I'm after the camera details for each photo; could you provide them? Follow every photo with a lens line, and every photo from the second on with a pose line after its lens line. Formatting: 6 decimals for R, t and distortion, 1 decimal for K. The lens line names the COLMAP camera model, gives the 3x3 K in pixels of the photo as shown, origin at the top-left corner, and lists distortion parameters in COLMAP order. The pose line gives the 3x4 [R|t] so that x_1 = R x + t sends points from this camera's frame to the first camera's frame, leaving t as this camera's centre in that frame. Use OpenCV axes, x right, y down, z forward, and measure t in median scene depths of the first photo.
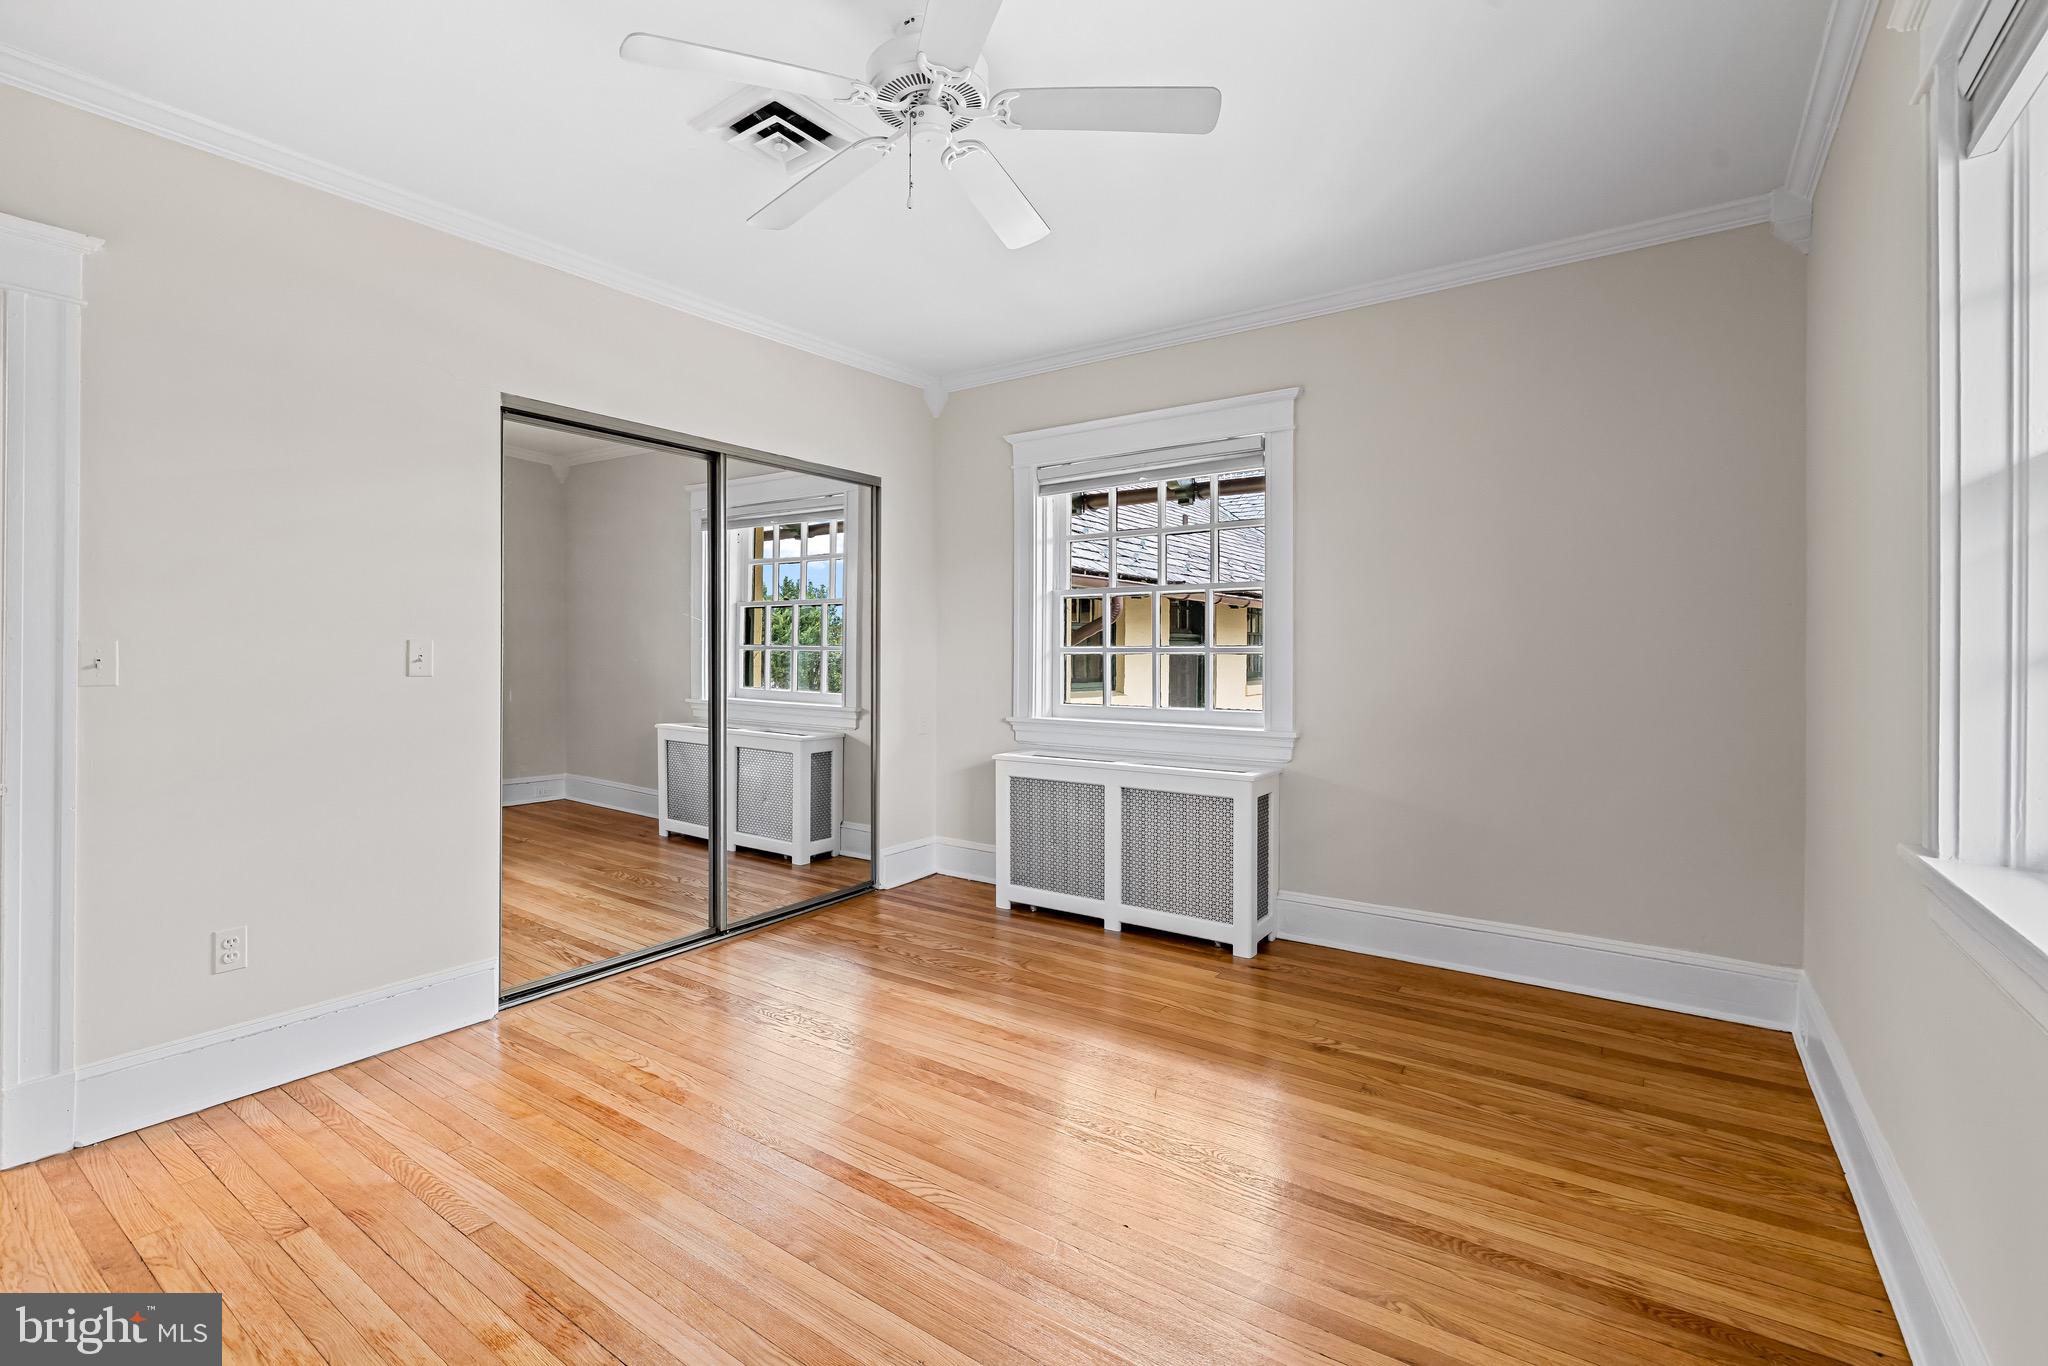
lens RADIAL K [[904.6, 0, 1013.9], [0, 904.6, 651.0], [0, 0, 1]] dist [-0.004290, 0.000117]
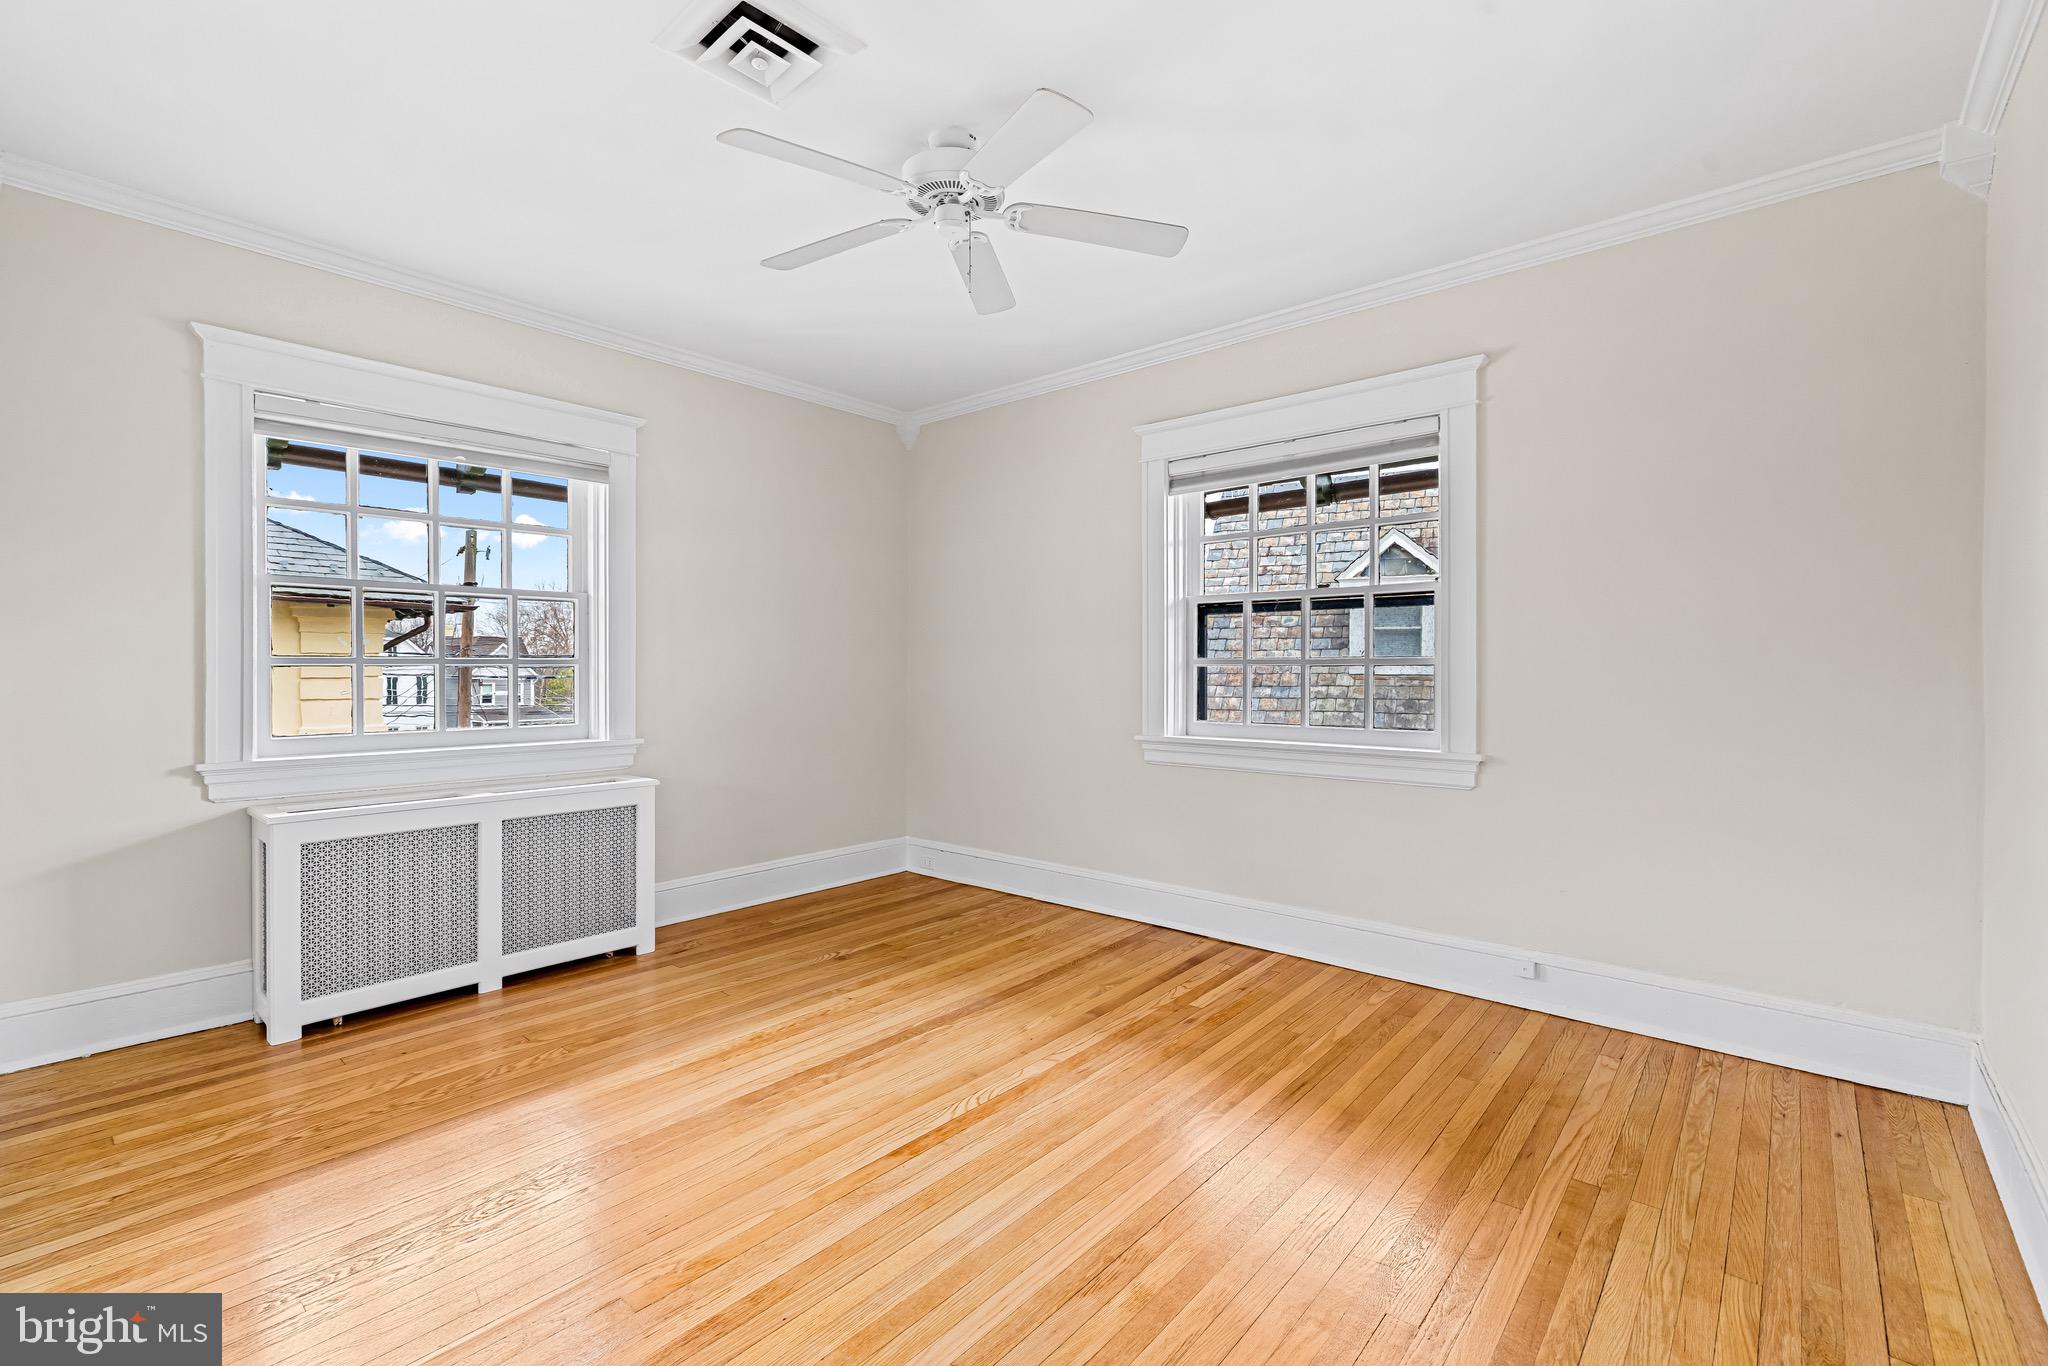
lens RADIAL K [[884.9, 0, 1022.9], [0, 884.9, 671.2], [0, 0, 1]] dist [-0.003194, -0.000181]
pose [[0.103697, -0.006519, 0.994588, -0.847876], [-0.003212, 0.999971, 0.006889, 0.000915], [-0.994604, -0.003909, 0.103673, 0.533367]]
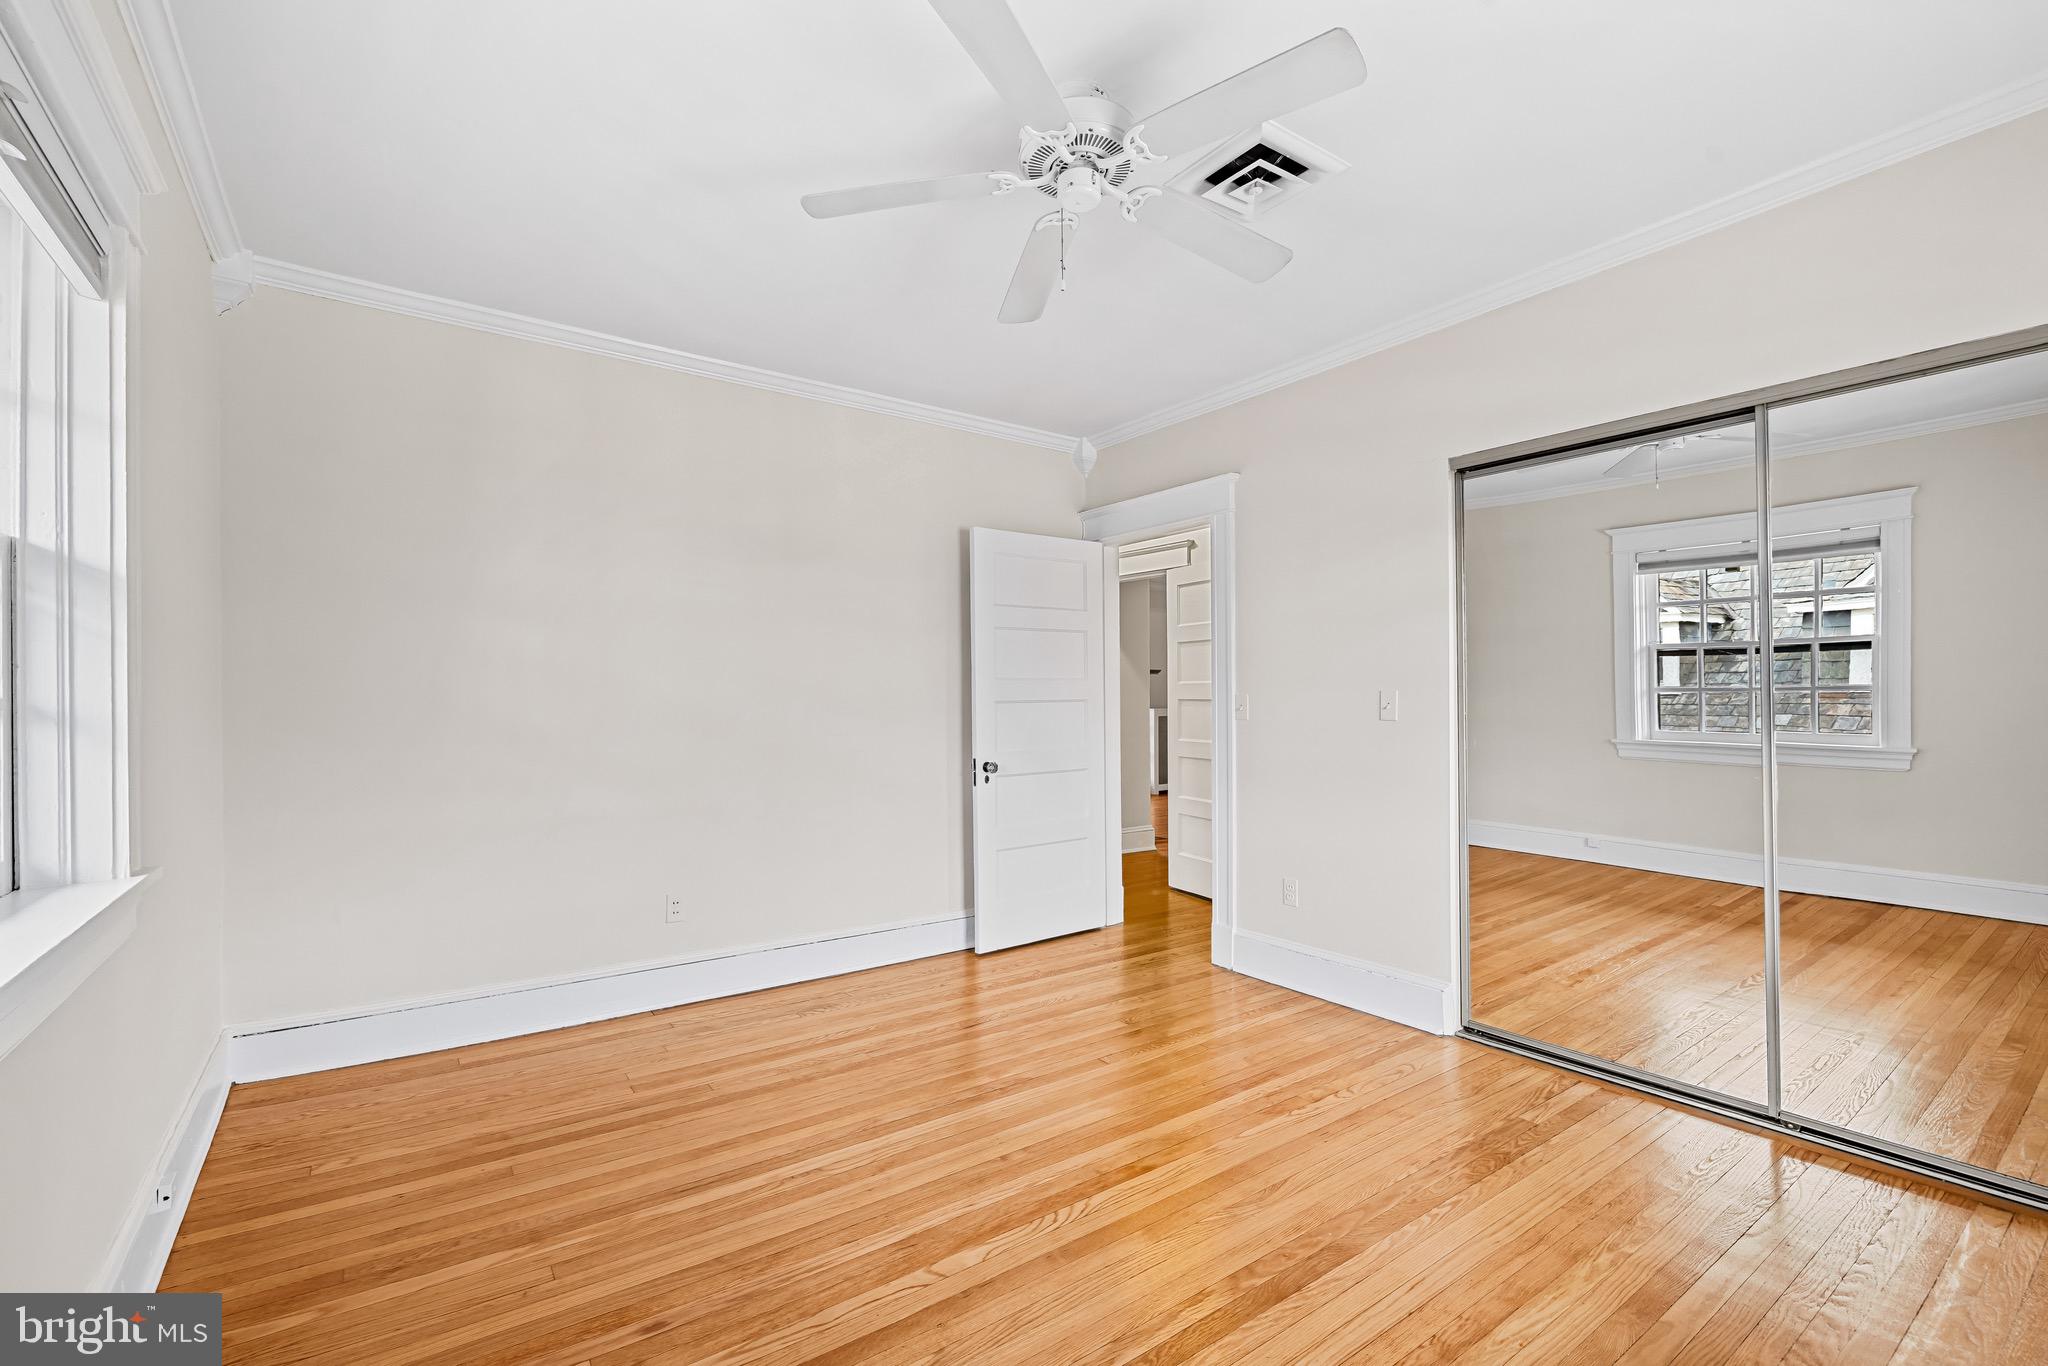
lens RADIAL K [[903.4, 0, 1027.7], [0, 903.4, 699.3], [0, 0, 1]] dist [-0.002423, -0.000195]
pose [[-0.324340, 0.002072, -0.945938, 0.602024], [0.008054, 0.999967, -0.000571, -0.003782], [0.945906, -0.007803, -0.324346, 0.862596]]
